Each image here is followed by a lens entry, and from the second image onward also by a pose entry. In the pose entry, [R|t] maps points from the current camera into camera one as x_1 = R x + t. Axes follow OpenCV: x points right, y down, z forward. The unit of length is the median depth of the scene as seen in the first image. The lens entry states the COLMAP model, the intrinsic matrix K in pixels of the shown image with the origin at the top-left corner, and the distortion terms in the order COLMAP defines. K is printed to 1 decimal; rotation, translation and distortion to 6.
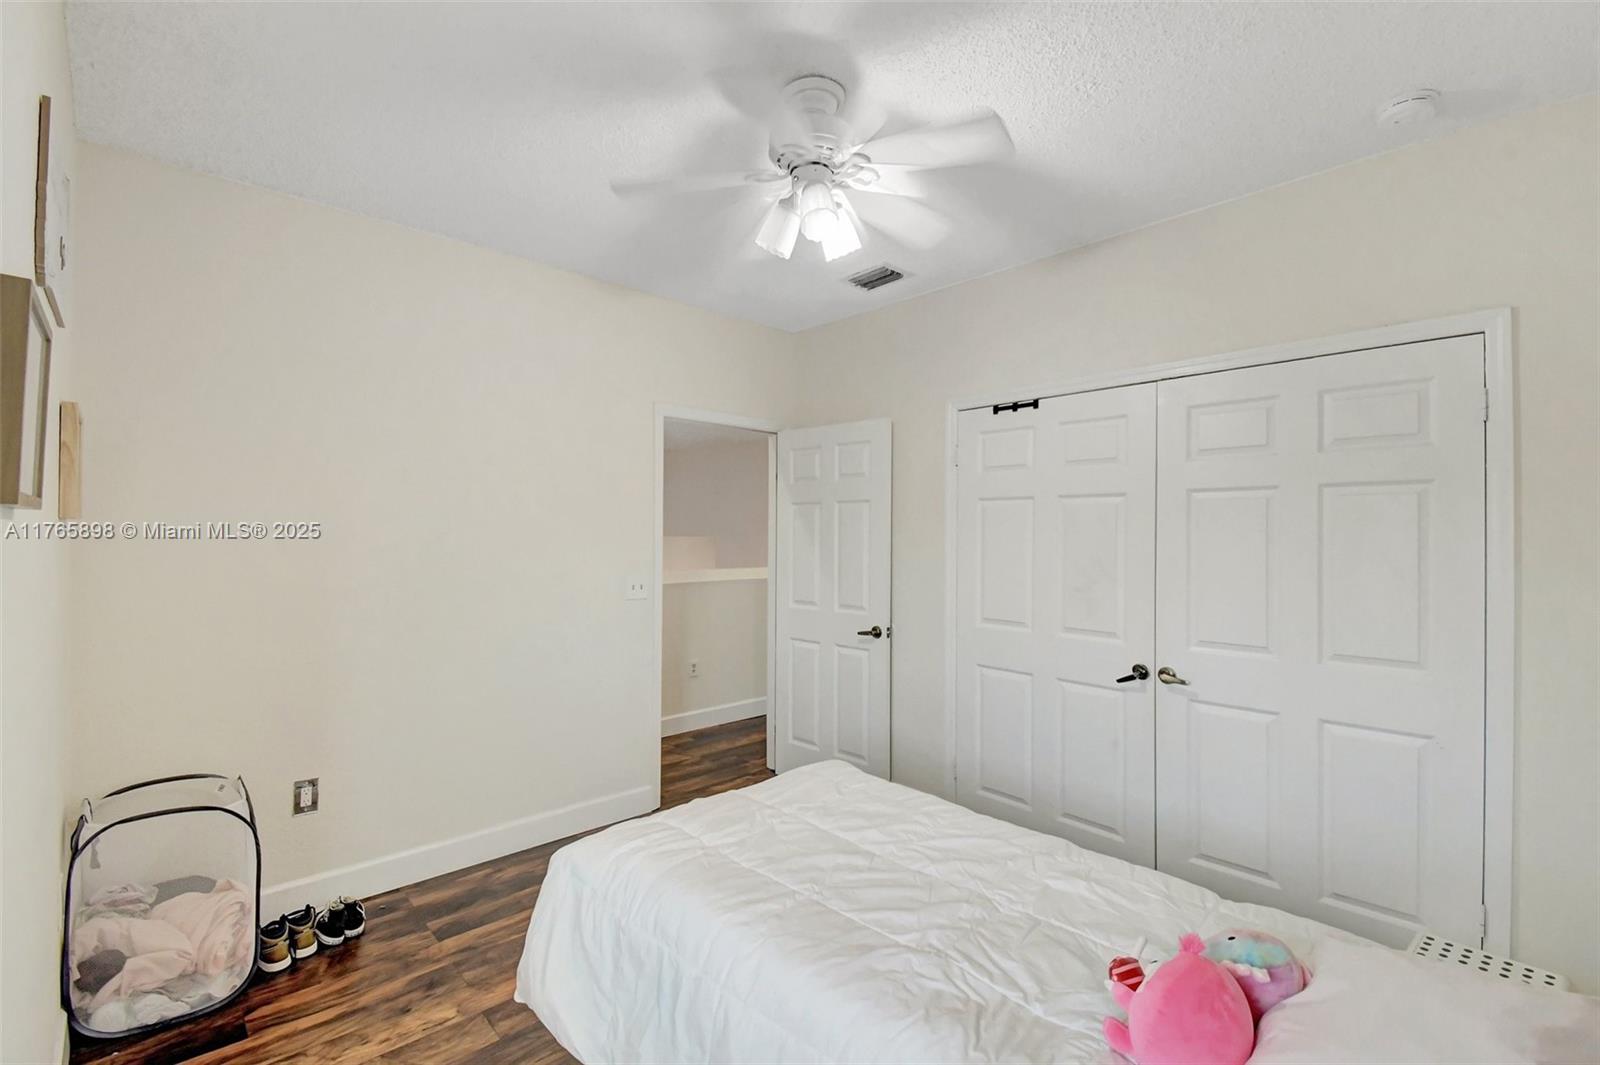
lens RADIAL K [[712.7, 0, 790.2], [0, 712.7, 539.7], [0, 0, 1]] dist [0.015157, -0.012358]
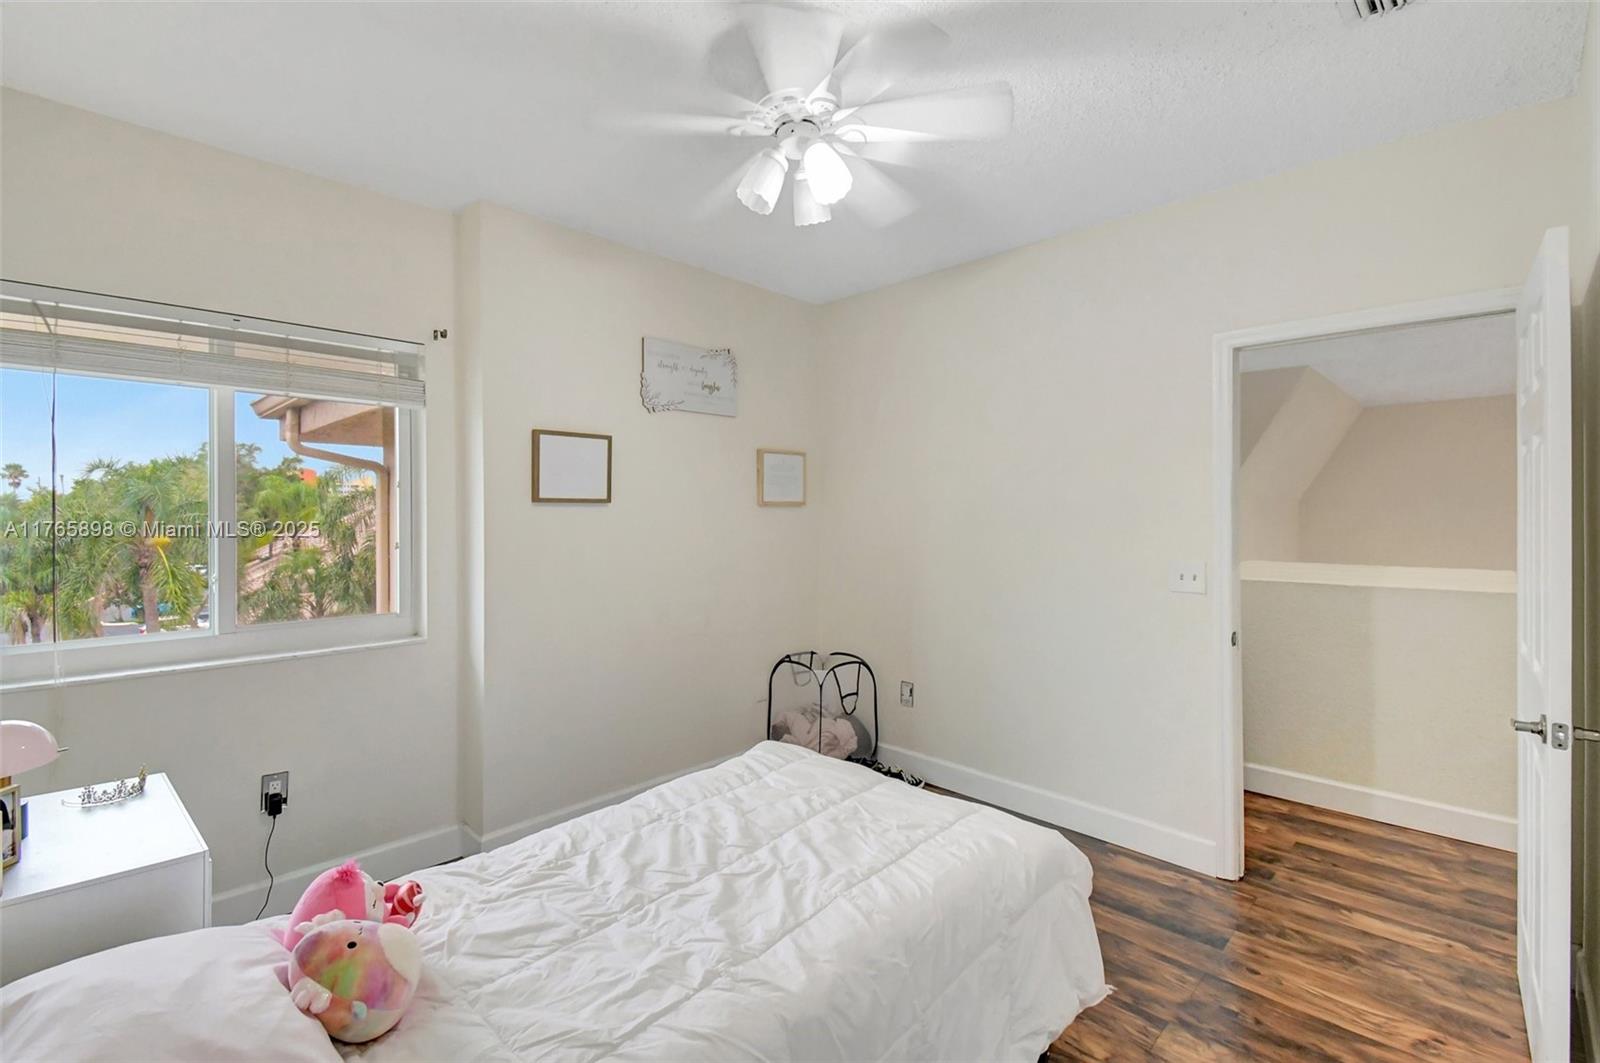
lens RADIAL K [[712.7, 0, 790.2], [0, 712.7, 538.7], [0, 0, 1]] dist [0.015157, -0.012358]
pose [[0.041903, 0.037913, -0.998402, 0.538225], [-0.011590, 0.999231, 0.037458, 0.000053], [0.999054, 0.010002, 0.042310, 0.523460]]
